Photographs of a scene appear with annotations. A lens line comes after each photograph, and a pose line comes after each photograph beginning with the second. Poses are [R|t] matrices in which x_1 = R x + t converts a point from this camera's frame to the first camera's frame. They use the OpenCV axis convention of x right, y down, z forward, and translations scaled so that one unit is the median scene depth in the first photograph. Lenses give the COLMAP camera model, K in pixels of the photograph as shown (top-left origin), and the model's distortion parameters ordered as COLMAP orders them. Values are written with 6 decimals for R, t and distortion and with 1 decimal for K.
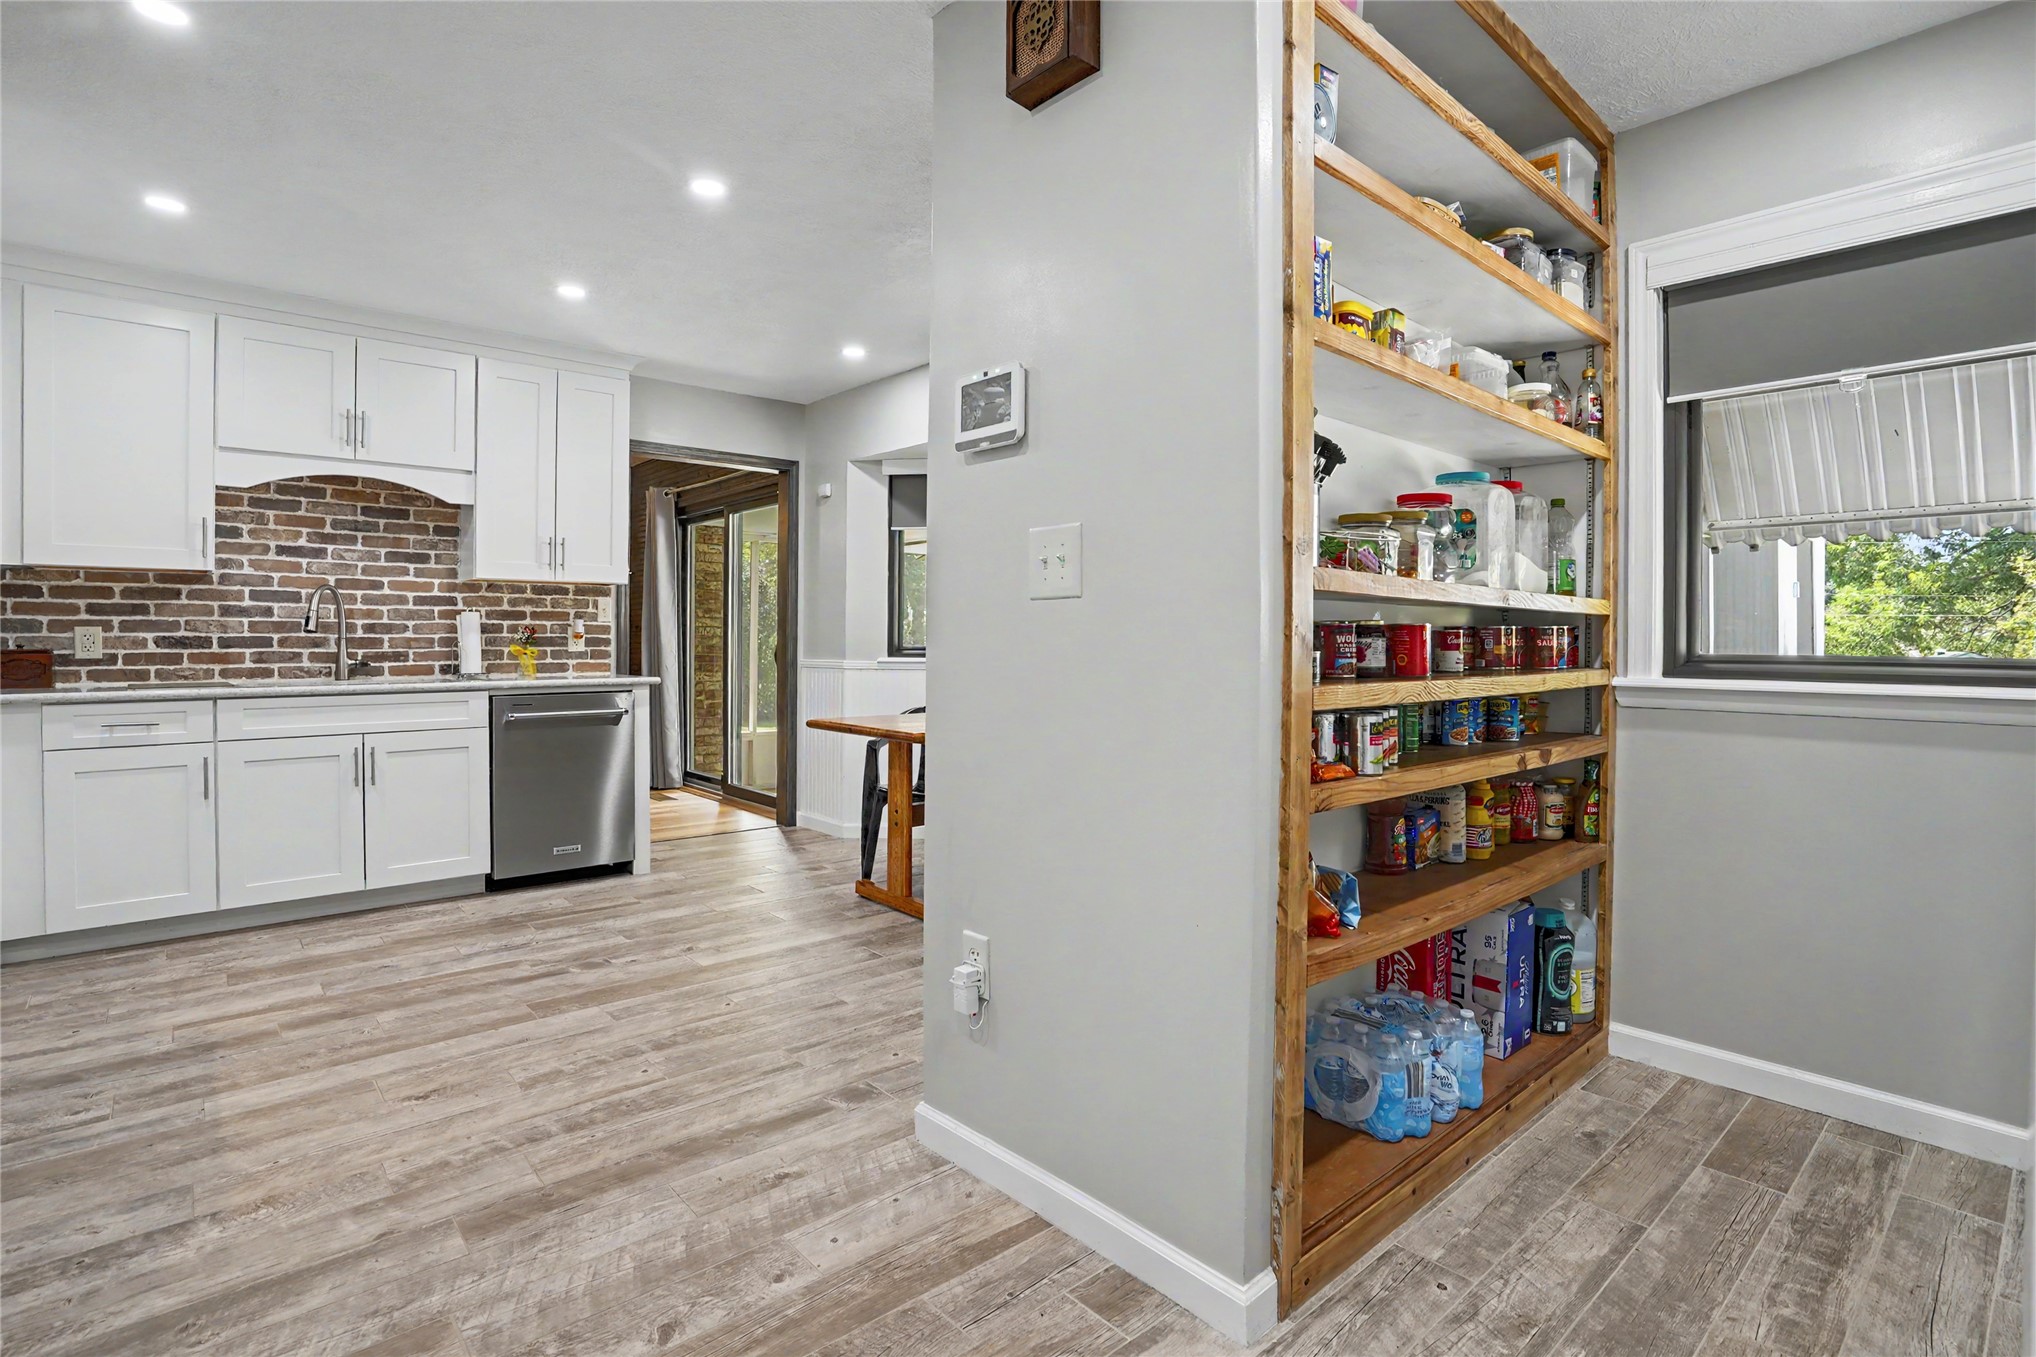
lens RADIAL K [[1004.2, 0, 1064.8], [0, 1004.2, 648.4], [0, 0, 1]] dist [-0.050777, 0.020306]
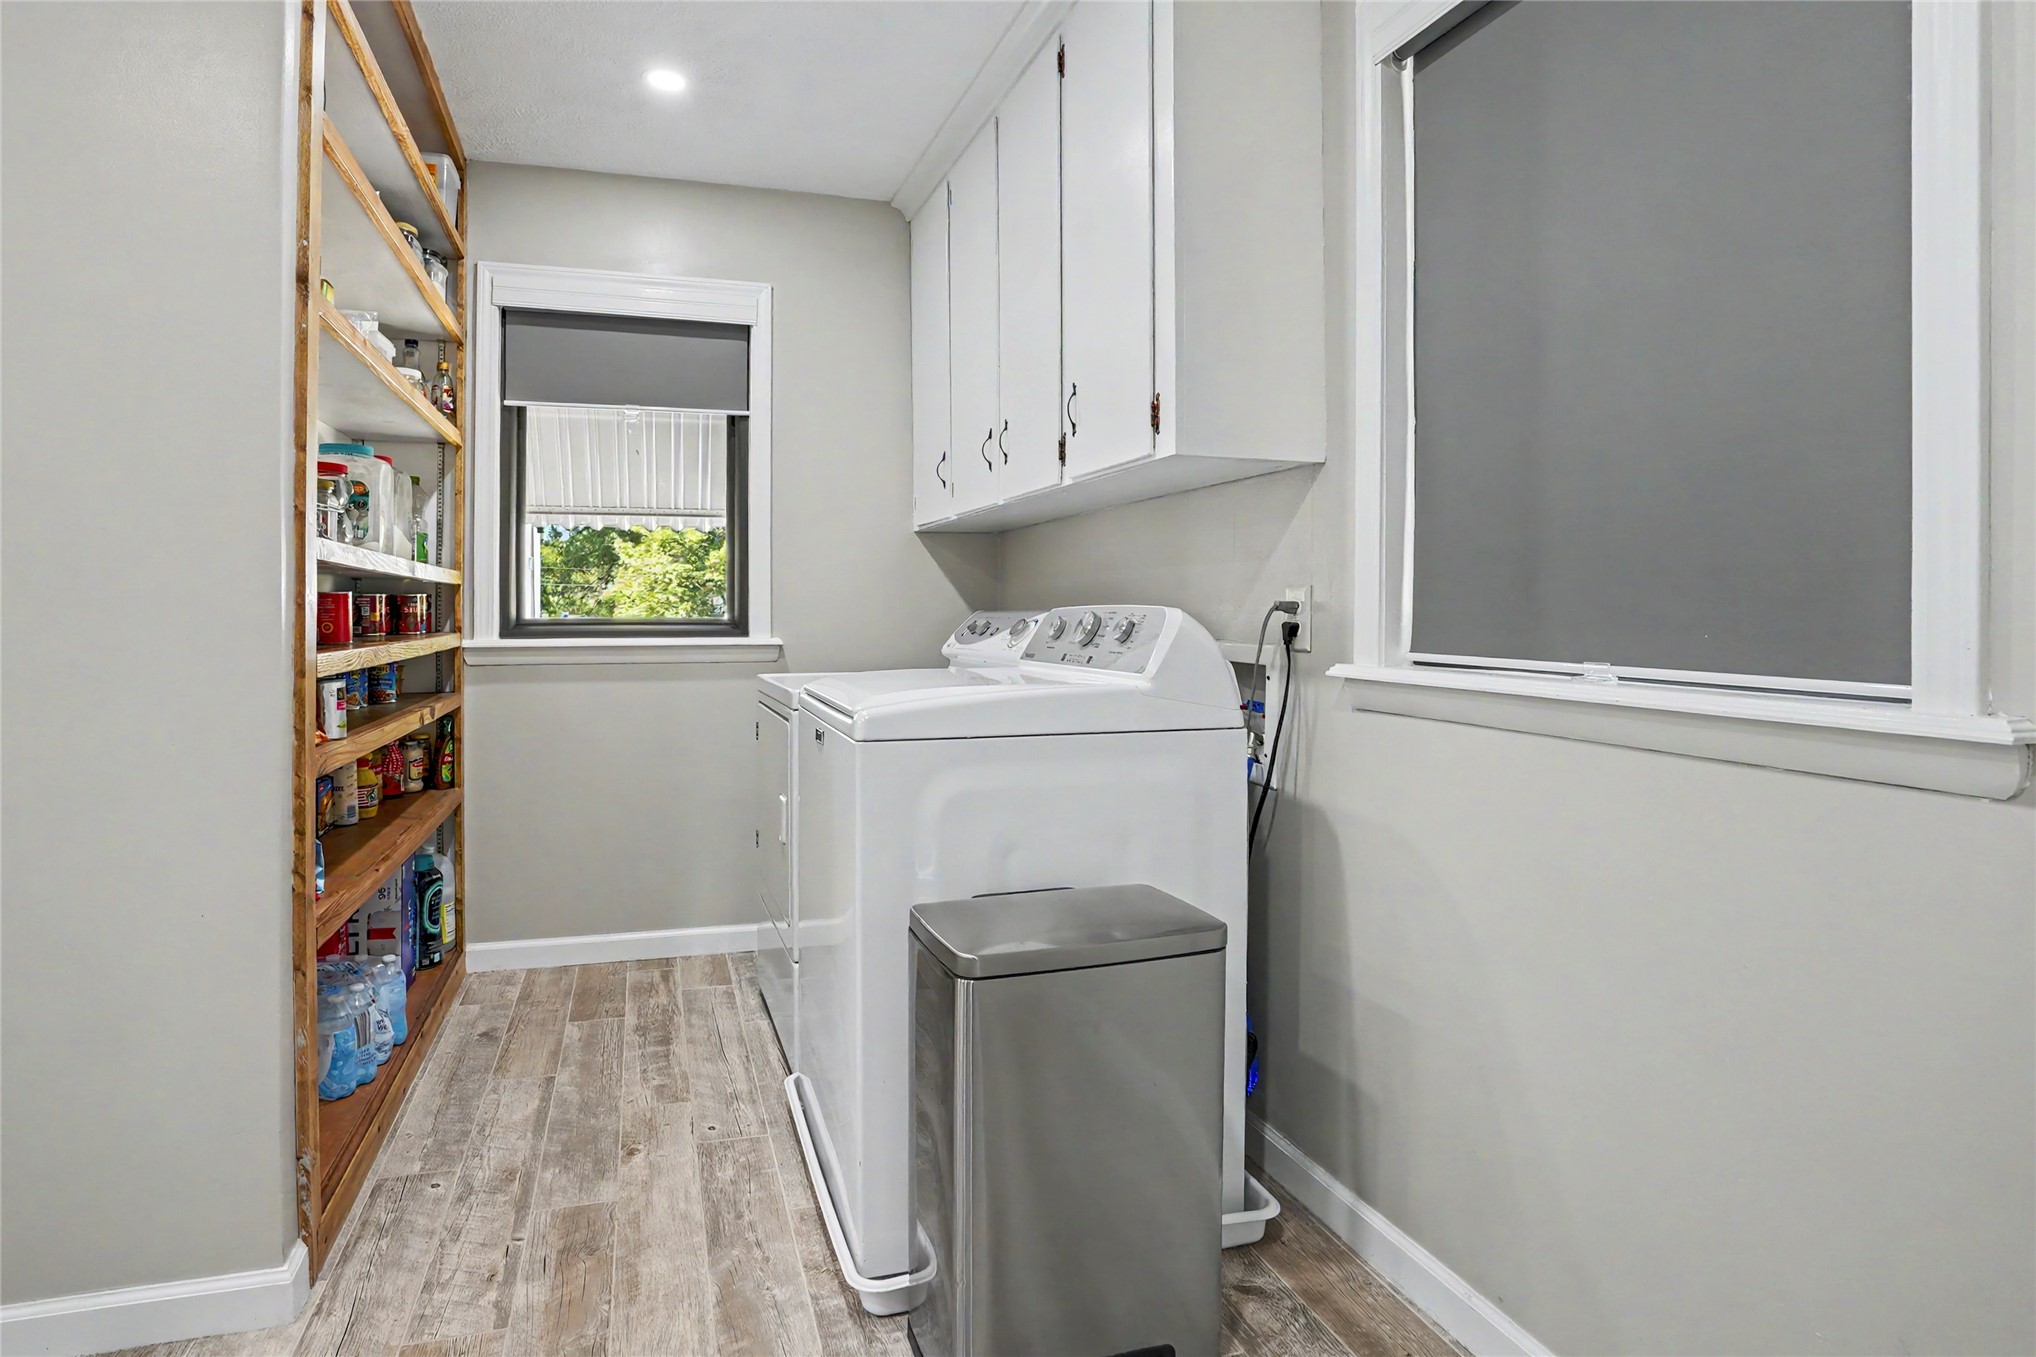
lens RADIAL K [[1004.2, 0, 1064.8], [0, 1004.2, 648.4], [0, 0, 1]] dist [-0.050777, 0.020306]
pose [[0.352040, -0.040097, 0.935126, -0.281256], [0.007454, 0.999170, 0.040037, -0.001215], [-0.935955, -0.007124, 0.352047, -0.044663]]
